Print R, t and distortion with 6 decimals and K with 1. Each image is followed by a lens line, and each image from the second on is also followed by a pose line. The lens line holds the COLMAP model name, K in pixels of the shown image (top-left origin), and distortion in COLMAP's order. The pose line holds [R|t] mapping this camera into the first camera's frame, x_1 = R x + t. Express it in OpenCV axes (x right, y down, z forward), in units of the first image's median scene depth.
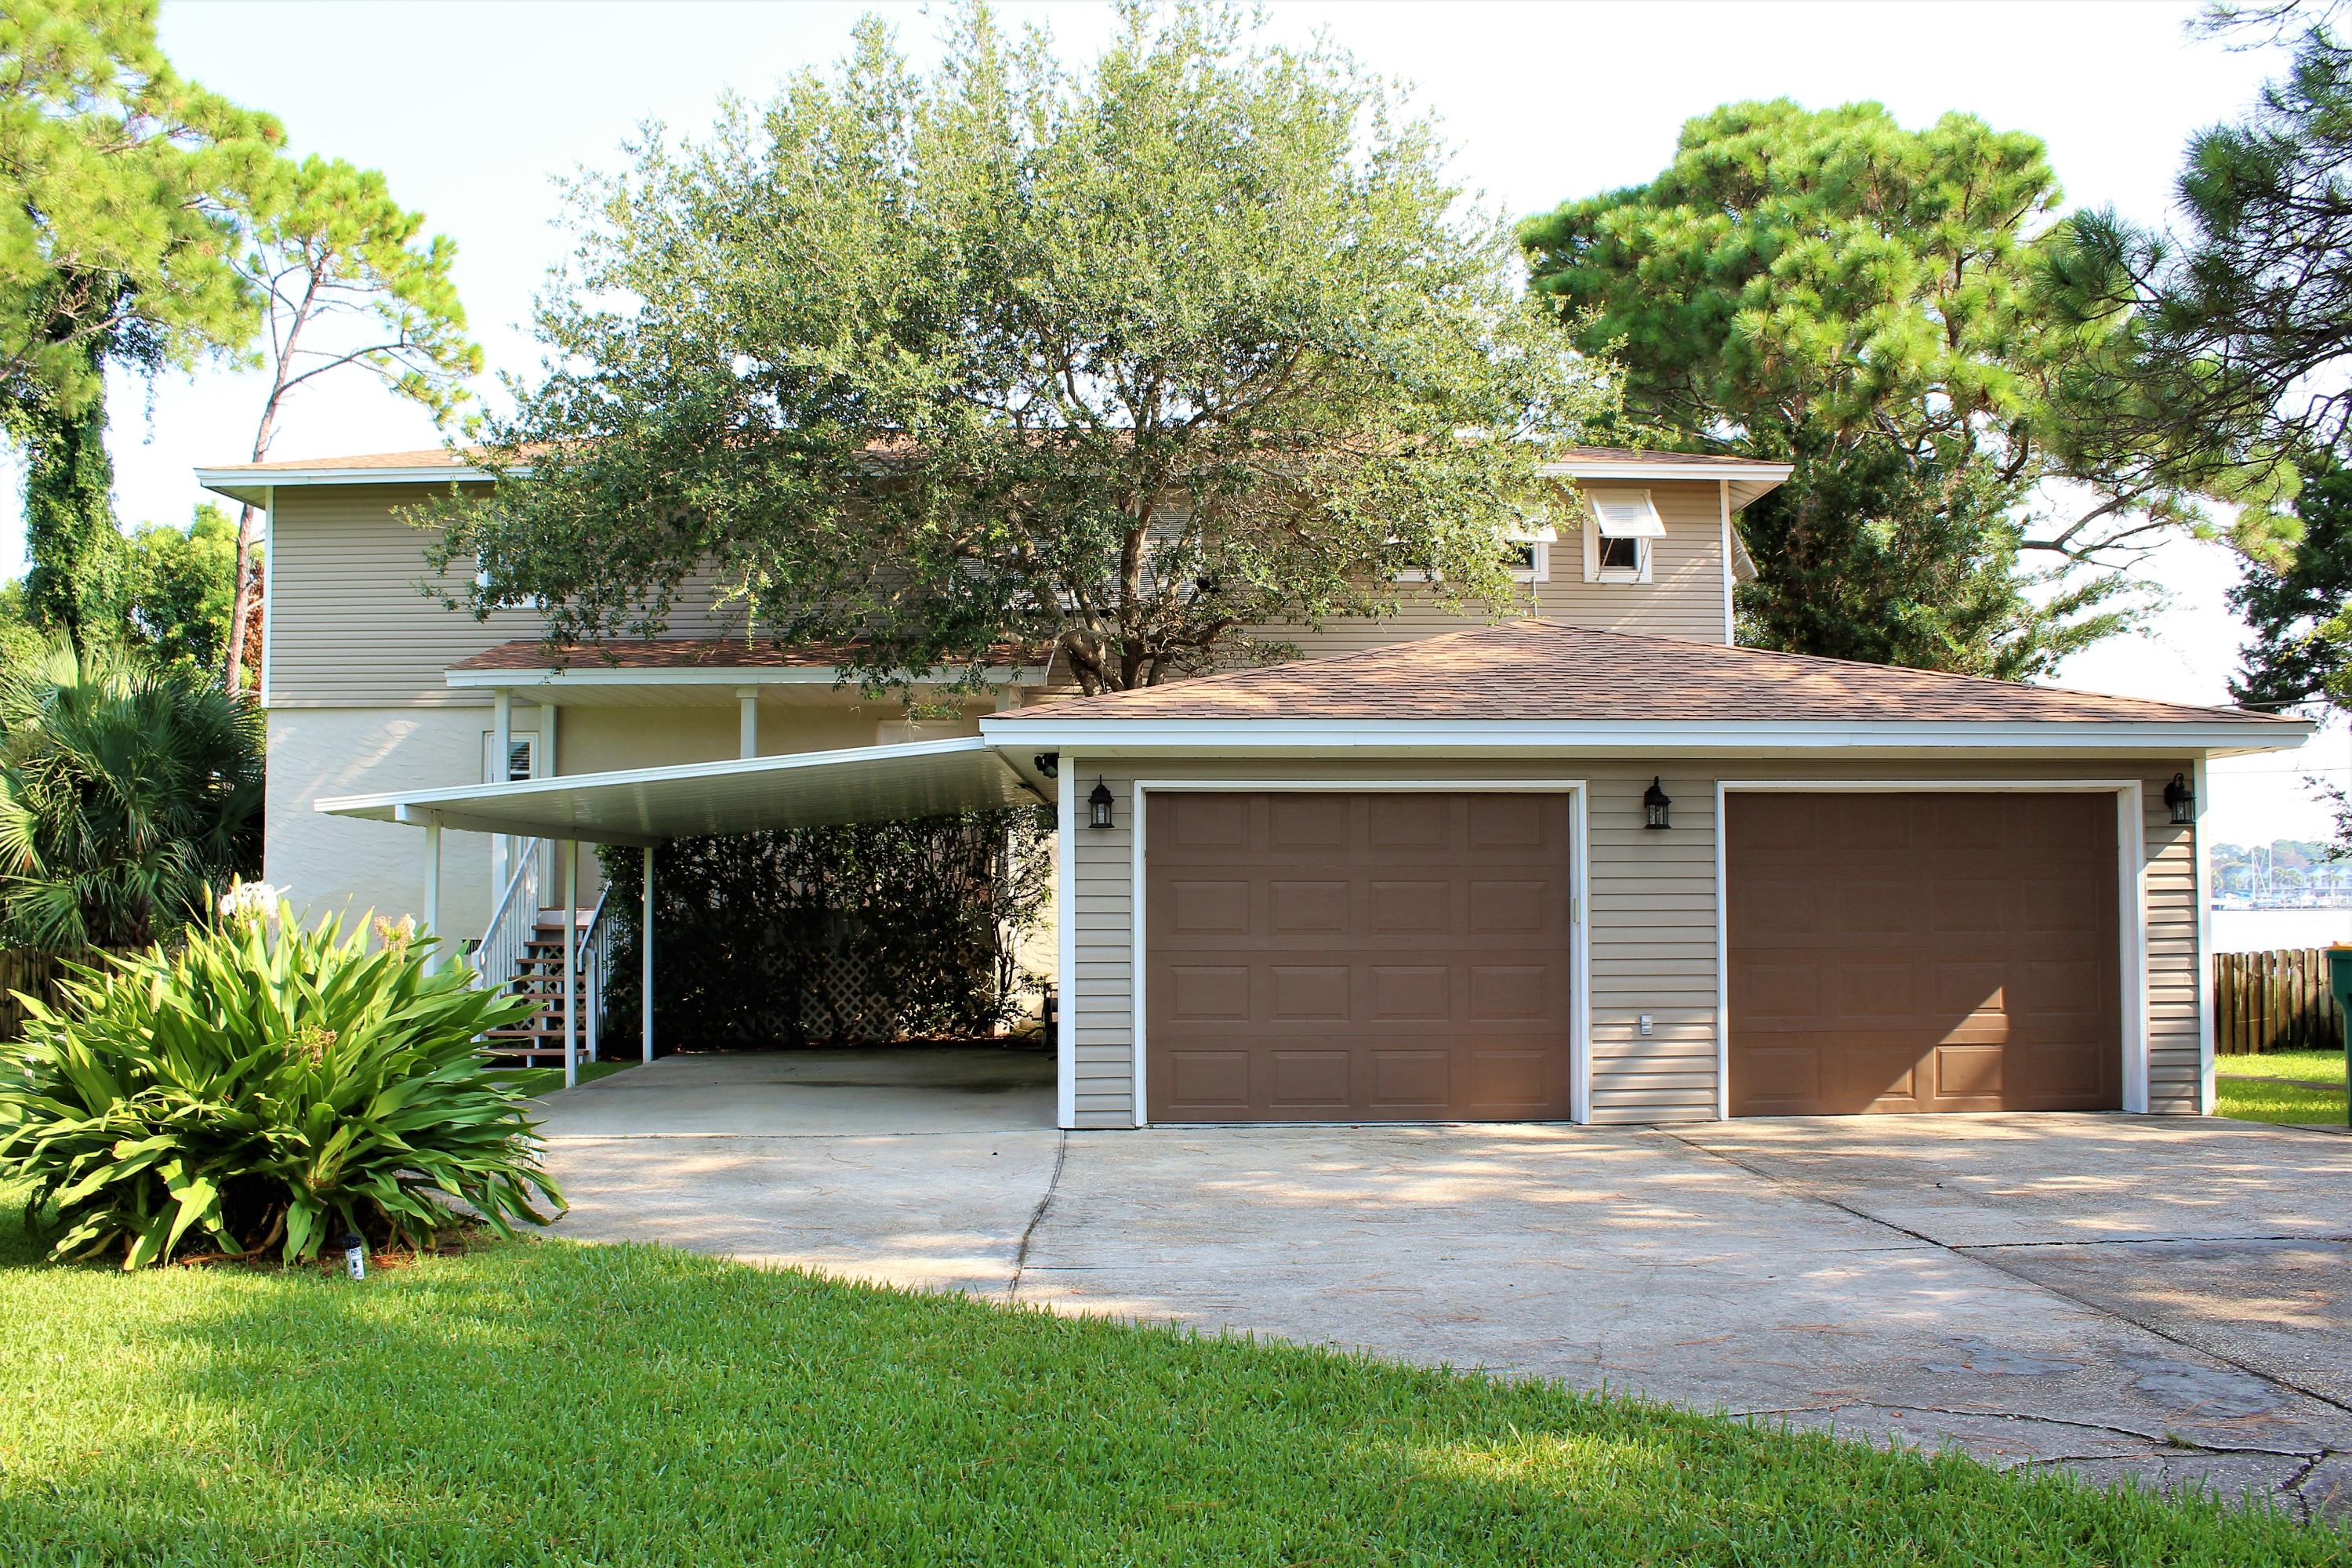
lens RADIAL K [[1947.9, 0, 1176.0], [0, 1947.9, 784.0], [0, 0, 1]] dist [-0.156581, 0.129121]
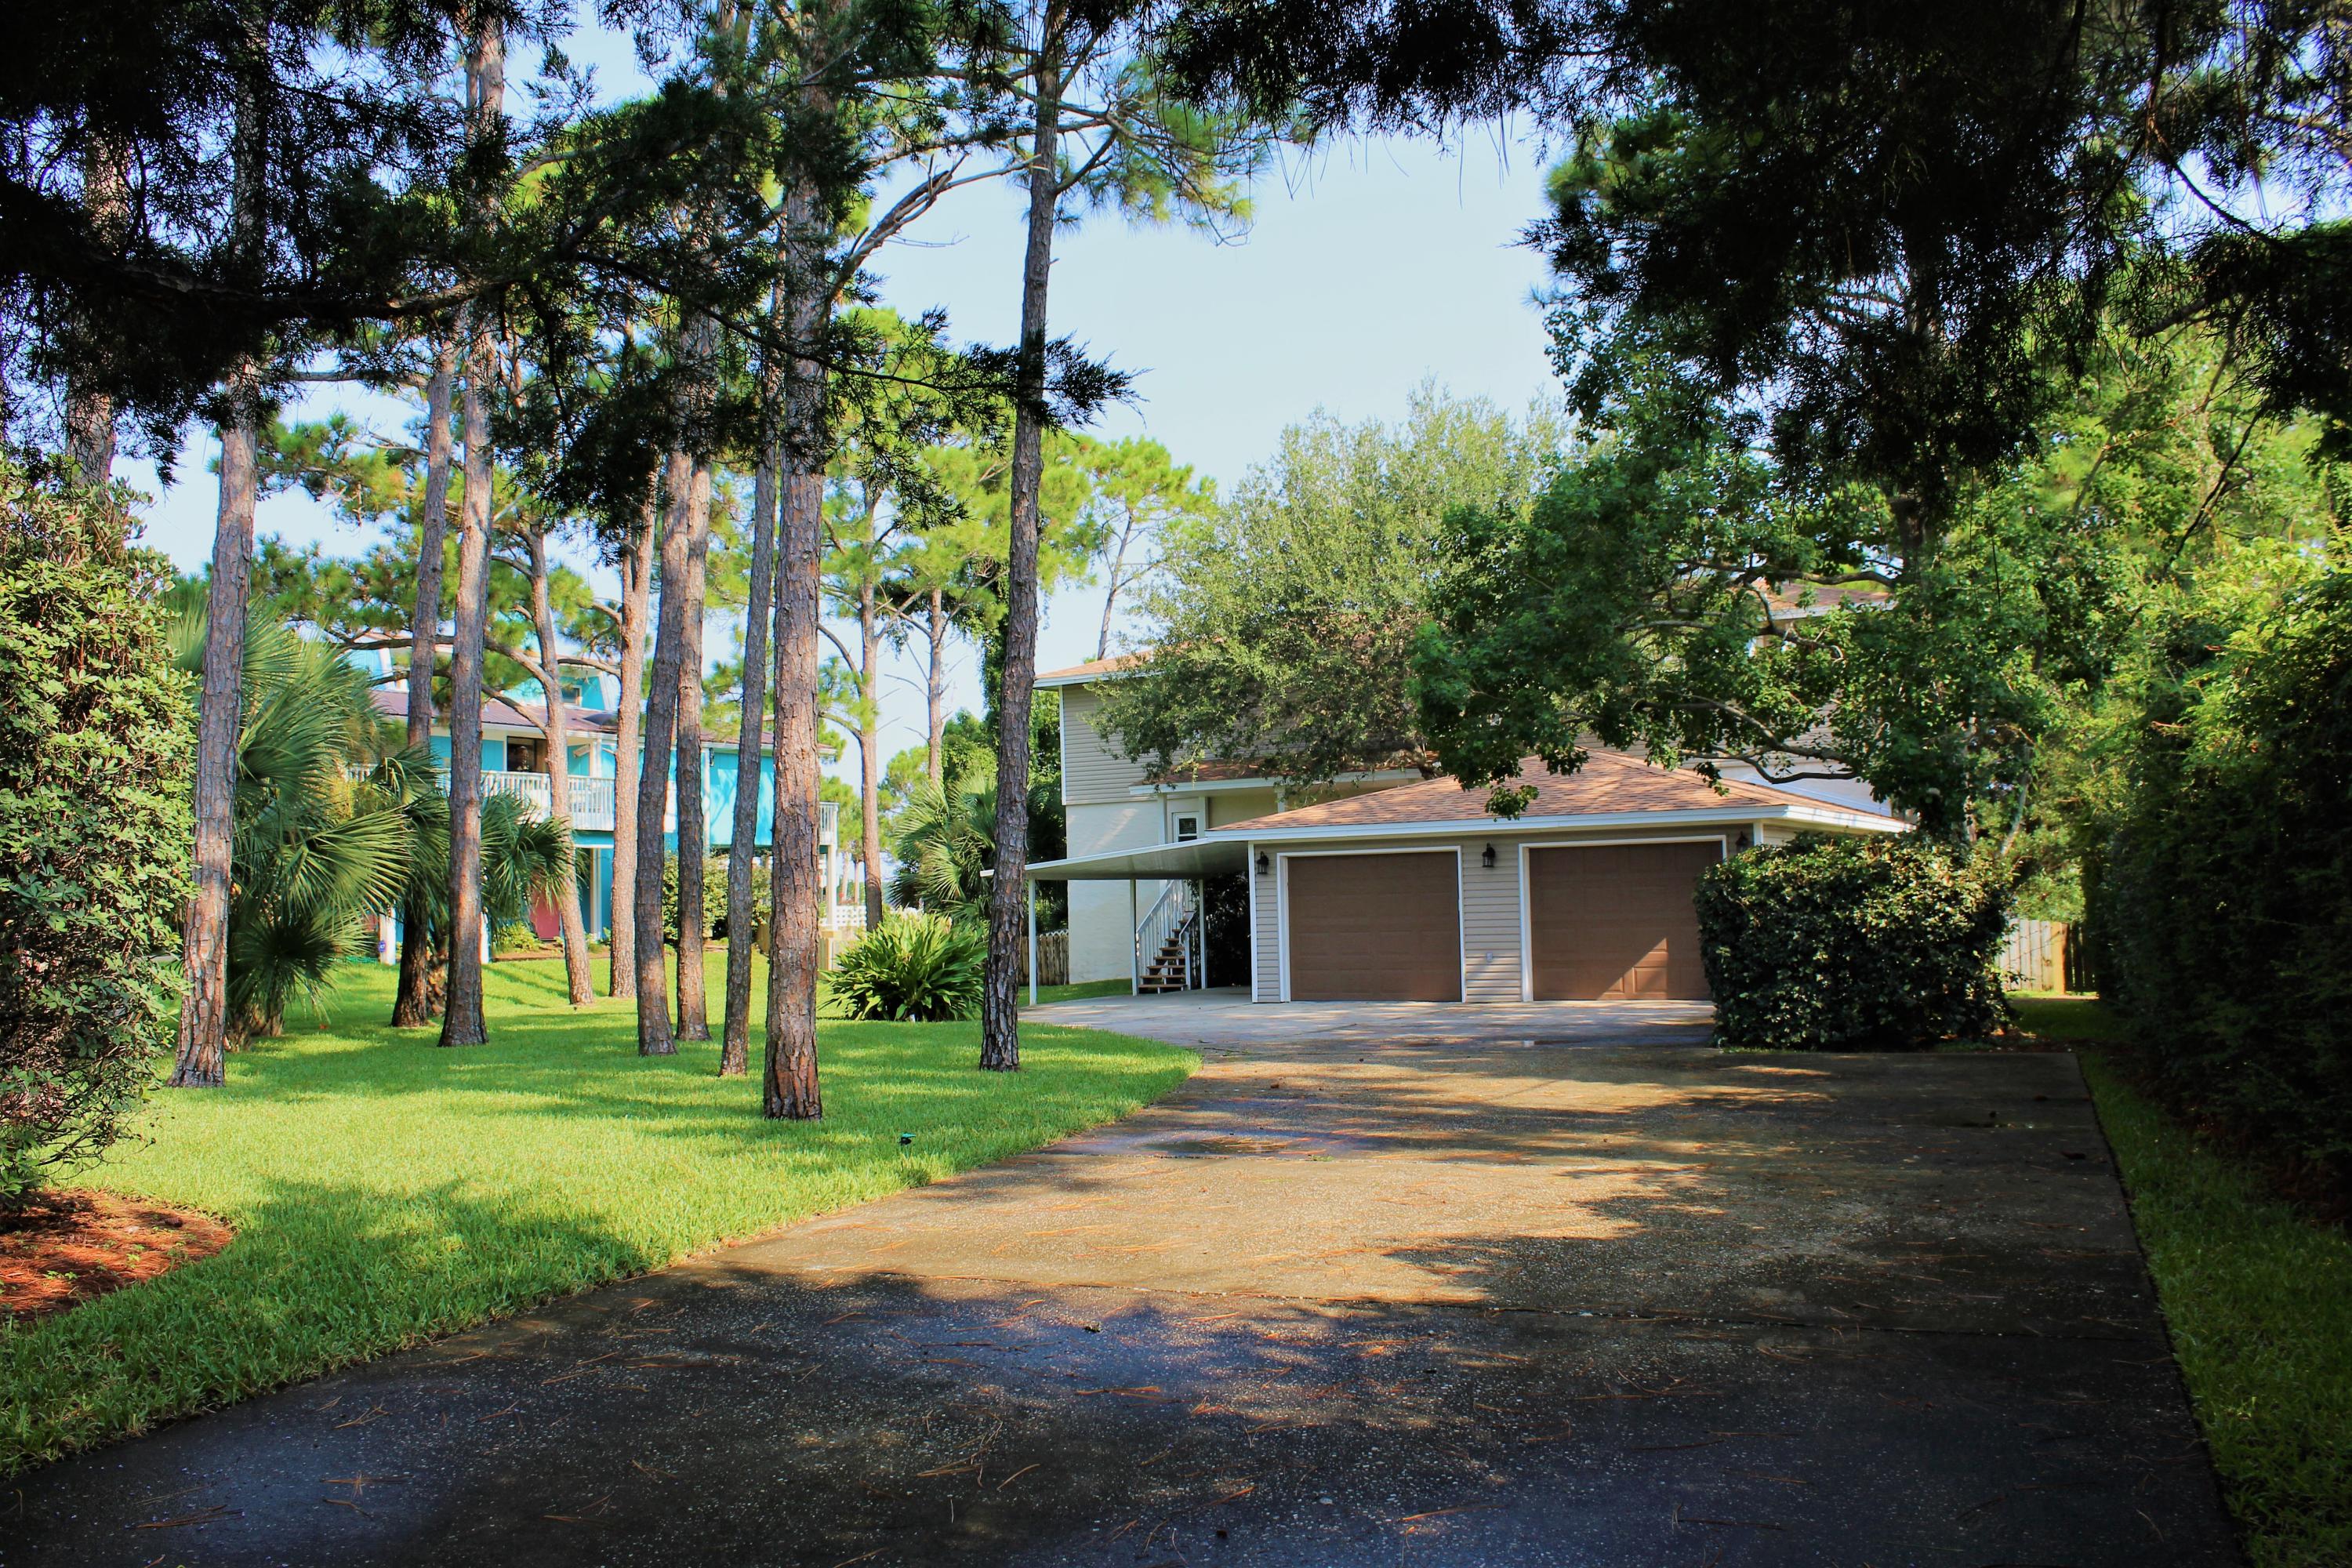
lens RADIAL K [[1947.9, 0, 1176.0], [0, 1947.9, 784.0], [0, 0, 1]] dist [-0.156581, 0.129121]
pose [[0.859746, -0.050407, -0.508229, 0.587243], [0.052341, 0.998574, -0.010497, -0.036488], [0.508033, -0.017577, 0.861158, -0.585869]]
